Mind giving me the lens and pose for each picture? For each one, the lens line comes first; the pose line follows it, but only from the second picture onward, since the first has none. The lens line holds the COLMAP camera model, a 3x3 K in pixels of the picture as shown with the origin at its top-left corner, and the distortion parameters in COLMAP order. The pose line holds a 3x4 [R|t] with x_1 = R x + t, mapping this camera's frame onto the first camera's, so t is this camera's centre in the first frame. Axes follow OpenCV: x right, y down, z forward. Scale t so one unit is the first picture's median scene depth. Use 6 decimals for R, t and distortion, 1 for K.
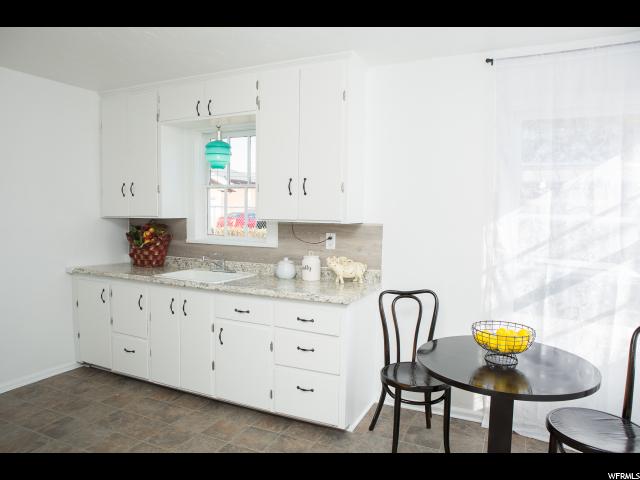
lens RADIAL K [[460.6, 0, 309.6], [0, 460.6, 238.1], [0, 0, 1]] dist [0.047460, 0.001382]
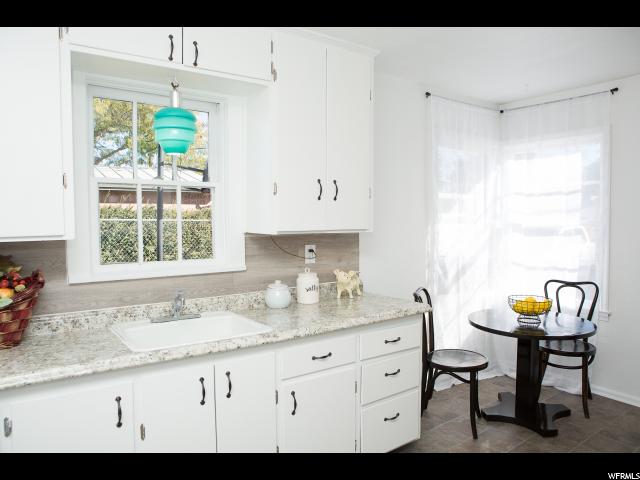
lens RADIAL K [[460.6, 0, 309.6], [0, 460.6, 238.1], [0, 0, 1]] dist [0.047460, 0.001382]
pose [[0.459545, -0.048484, 0.886830, -0.687704], [0.070097, 0.997374, 0.018205, -0.037344], [-0.885384, 0.053798, 0.461737, 0.579856]]
